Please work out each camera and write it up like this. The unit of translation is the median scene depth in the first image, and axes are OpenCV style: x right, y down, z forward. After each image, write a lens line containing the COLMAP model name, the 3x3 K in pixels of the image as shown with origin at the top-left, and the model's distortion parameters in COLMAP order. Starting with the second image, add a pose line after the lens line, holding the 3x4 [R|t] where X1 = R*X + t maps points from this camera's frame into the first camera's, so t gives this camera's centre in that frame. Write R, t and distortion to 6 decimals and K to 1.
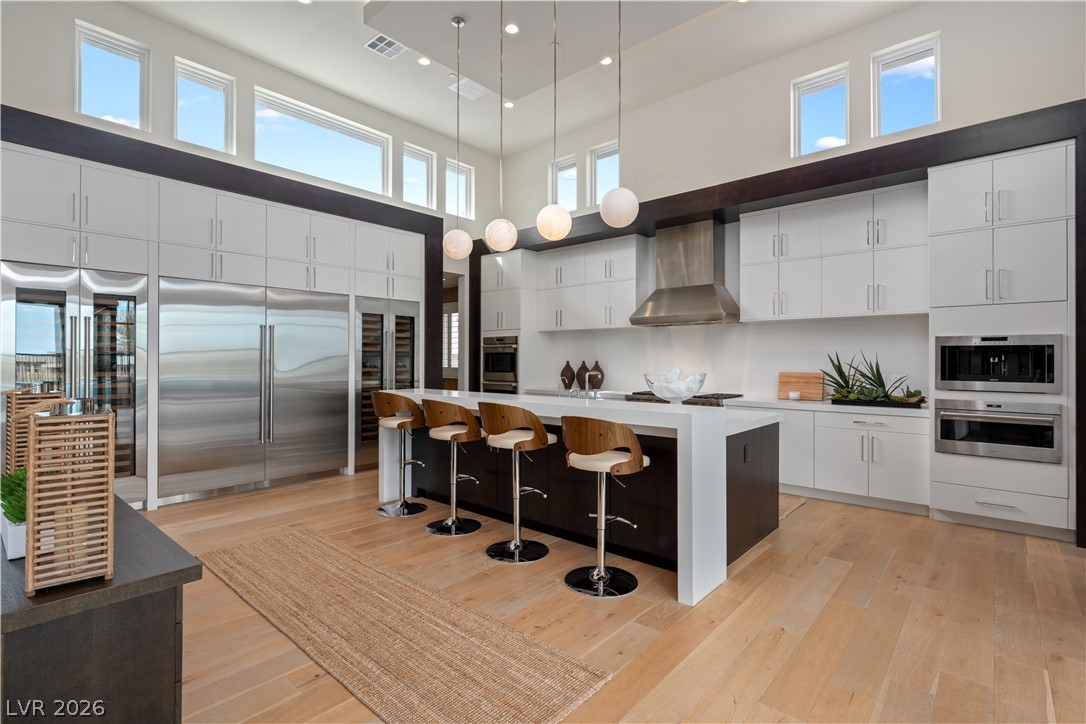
lens RADIAL K [[517.1, 0, 543.0], [0, 517.1, 362.0], [0, 0, 1]] dist [0.005230, 0.000342]
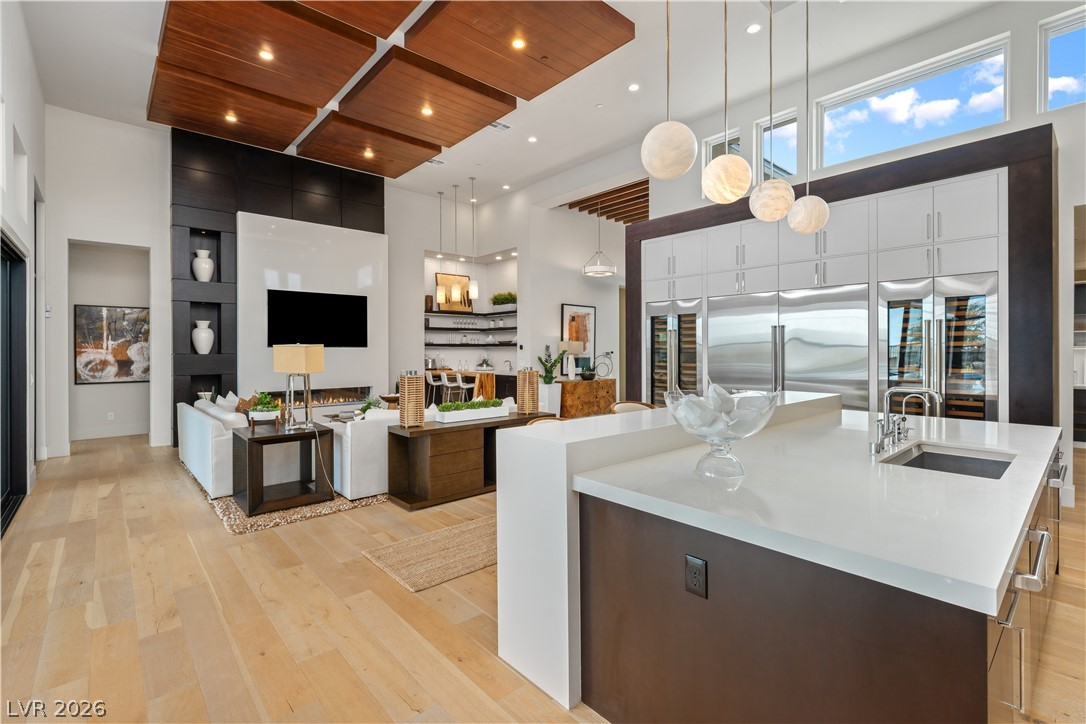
lens RADIAL K [[491.0, 0, 546.4], [0, 491.0, 351.1], [0, 0, 1]] dist [0.001245, 0.000188]
pose [[-0.118182, 0.003622, -0.992985, 0.664878], [-0.006124, 0.999972, 0.004377, -0.018351], [0.992973, 0.006599, -0.118156, 0.722579]]
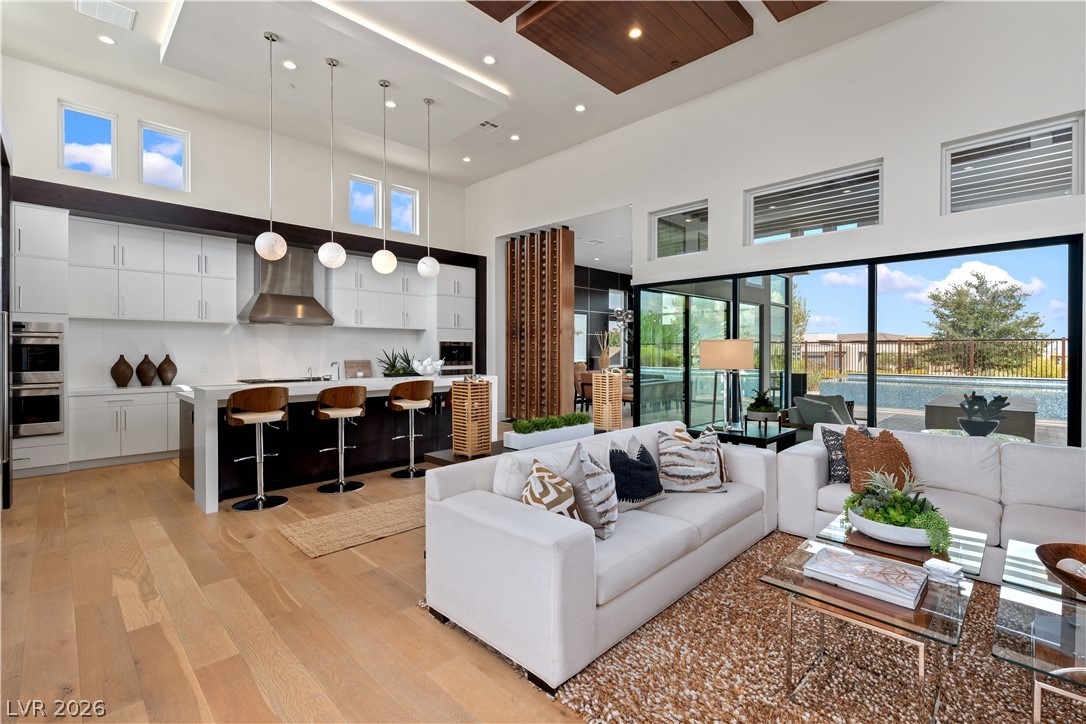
lens RADIAL K [[491.0, 0, 546.4], [0, 491.0, 351.1], [0, 0, 1]] dist [0.001245, 0.000188]
pose [[0.064003, -0.003076, 0.997945, -1.106531], [0.008953, 0.999957, 0.002508, -0.006625], [-0.997910, 0.008774, 0.064027, 0.358371]]
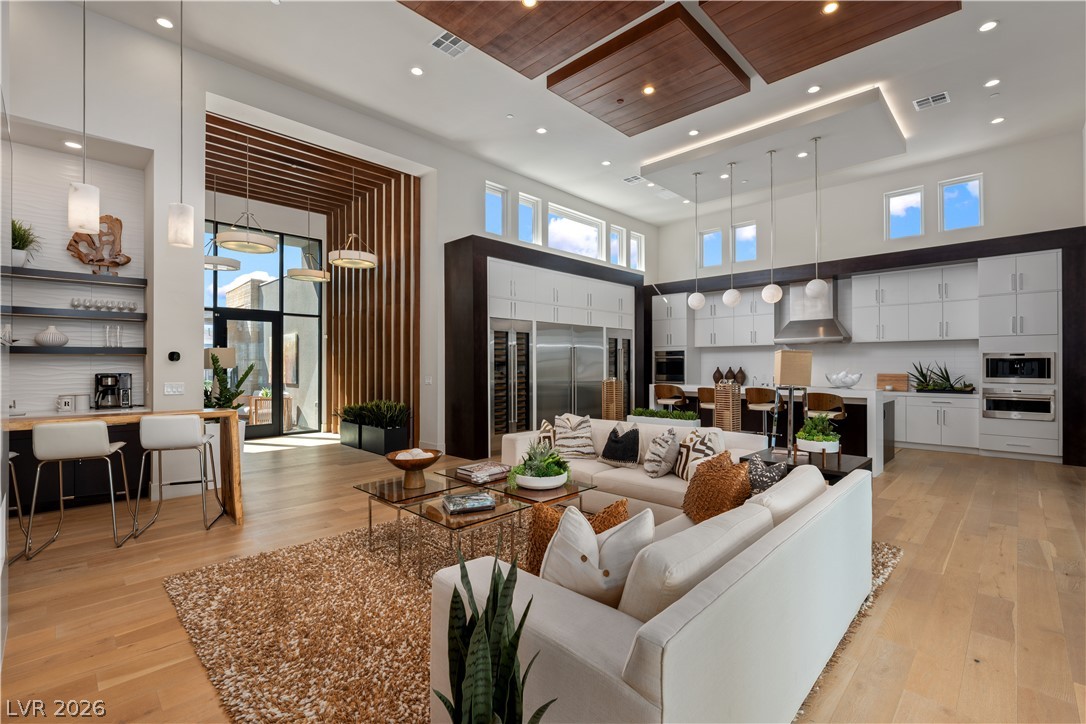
lens RADIAL K [[486.7, 0, 540.2], [0, 486.7, 370.2], [0, 0, 1]] dist [-0.001234, -0.000529]
pose [[0.998337, -0.002705, -0.057582, -0.583858], [0.002811, 0.999994, 0.001762, 0.003483], [0.057577, -0.001921, 0.998339, -0.661583]]
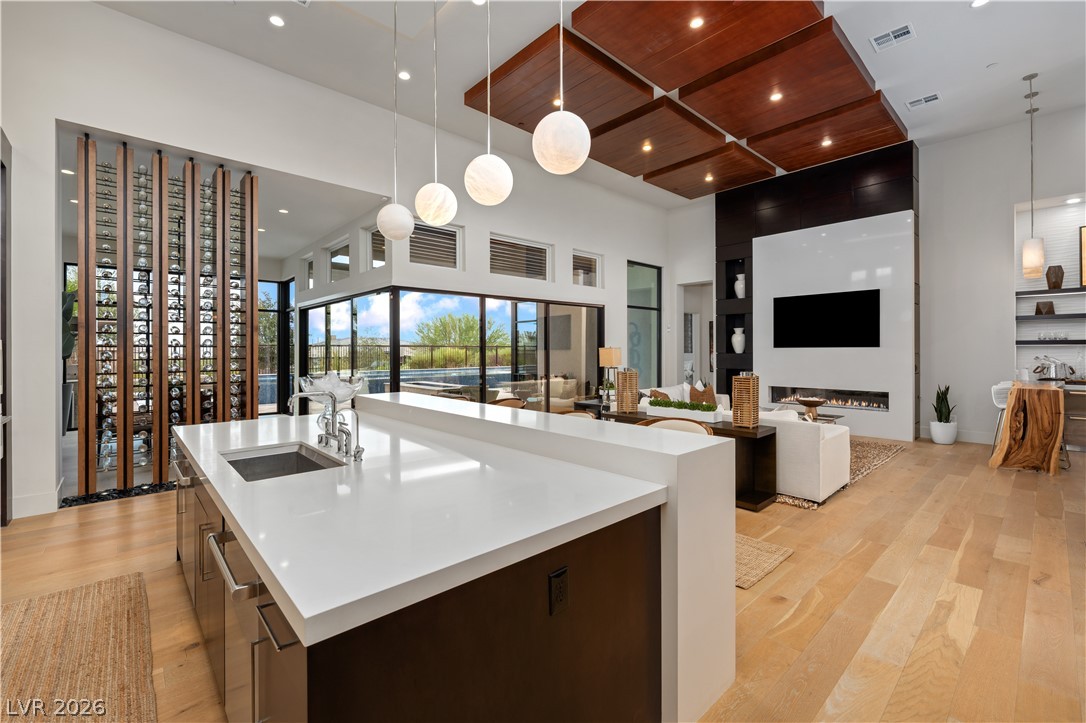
lens RADIAL K [[462.6, 0, 542.1], [0, 462.6, 350.1], [0, 0, 1]] dist [0.001366, 0.000211]
pose [[-0.994008, 0.003300, 0.109257, -0.138865], [0.004097, 0.999967, 0.007065, -0.025946], [-0.109230, 0.007470, -0.993988, 1.466607]]
